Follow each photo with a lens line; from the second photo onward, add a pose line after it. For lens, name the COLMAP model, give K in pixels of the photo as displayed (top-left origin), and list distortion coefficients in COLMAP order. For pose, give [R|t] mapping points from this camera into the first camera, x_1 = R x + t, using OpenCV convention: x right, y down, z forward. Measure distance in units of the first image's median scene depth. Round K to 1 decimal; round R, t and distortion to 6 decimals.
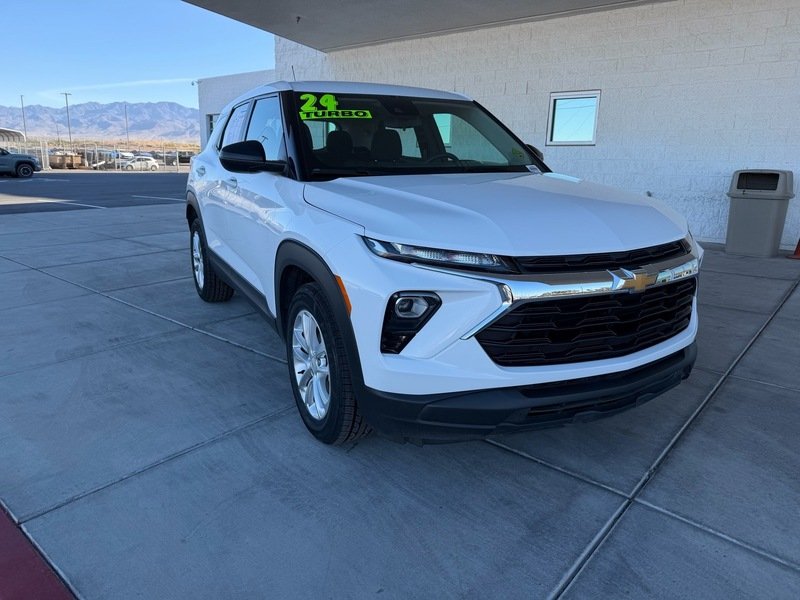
lens RADIAL K [[581.3, 0, 397.2], [0, 581.3, 305.1], [0, 0, 1]] dist [-0.007707, -0.012641]
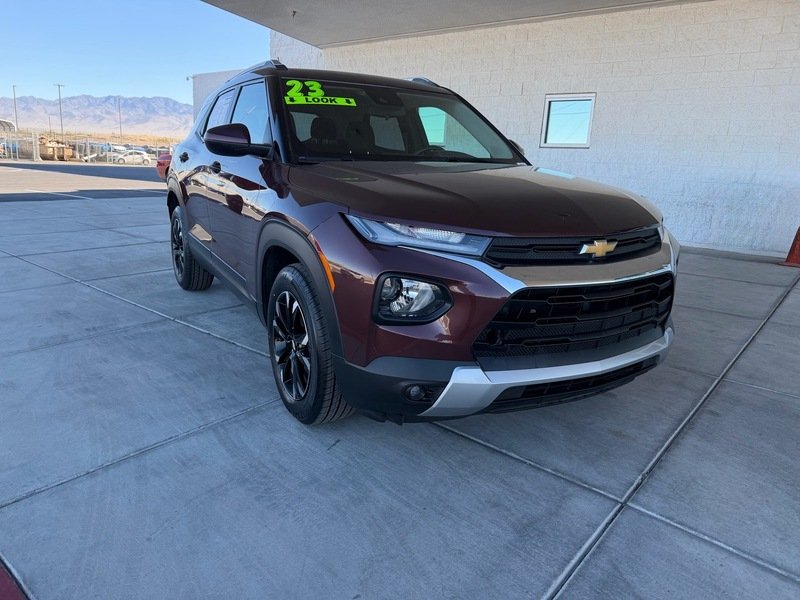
lens RADIAL K [[581.3, 0, 397.7], [0, 581.3, 300.0], [0, 0, 1]] dist [-0.007707, -0.012641]
pose [[0.999581, 0.023688, 0.016631, 0.003412], [-0.023494, 0.999655, -0.011781, 0.008776], [-0.016905, 0.011386, 0.999792, 0.021440]]
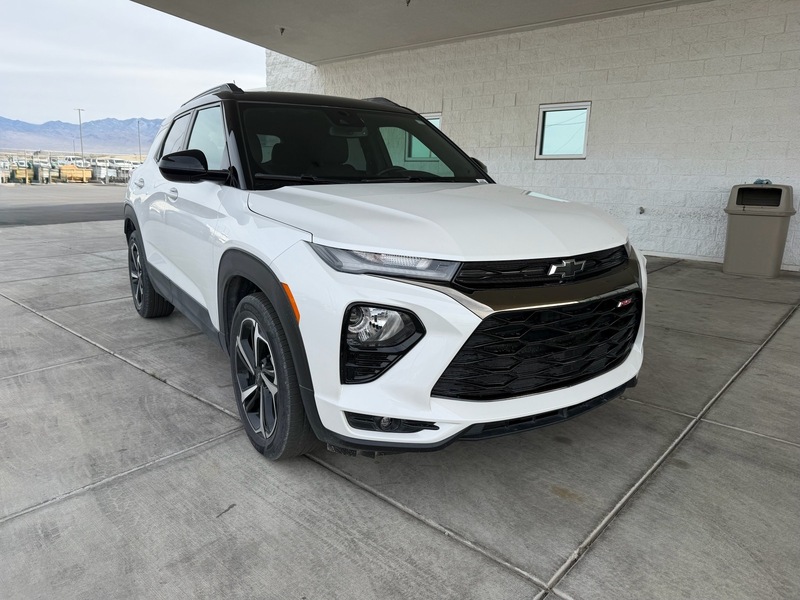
lens RADIAL K [[581.3, 0, 396.1], [0, 581.3, 299.0], [0, 0, 1]] dist [-0.007707, -0.012641]
pose [[0.999666, 0.008333, -0.024446, 0.098326], [-0.009199, 0.999326, -0.035551, -0.015592], [0.024133, 0.035764, 0.999069, 0.086844]]
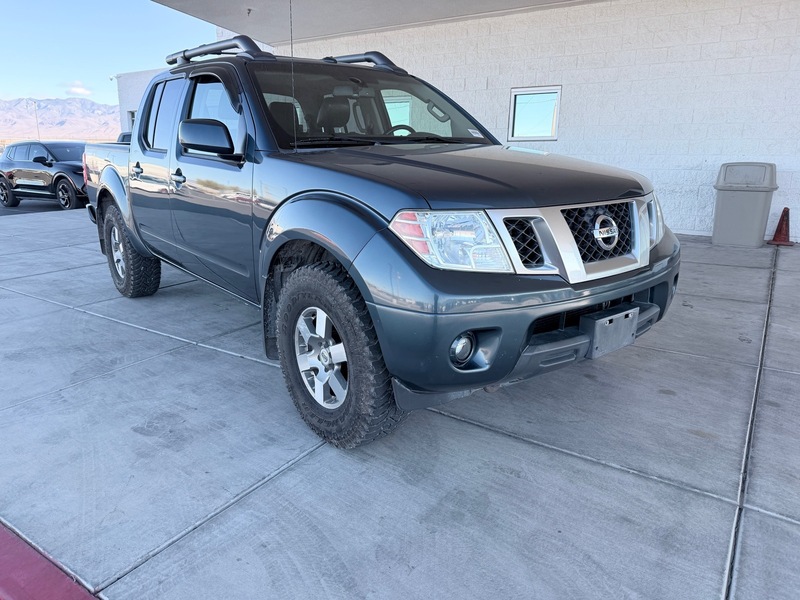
lens RADIAL K [[581.3, 0, 387.9], [0, 581.3, 302.5], [0, 0, 1]] dist [-0.007707, -0.012641]
pose [[0.993645, -0.038828, 0.105651, -0.126085], [0.038498, 0.999245, 0.005165, -0.016337], [-0.105772, -0.001065, 0.994390, 0.043101]]
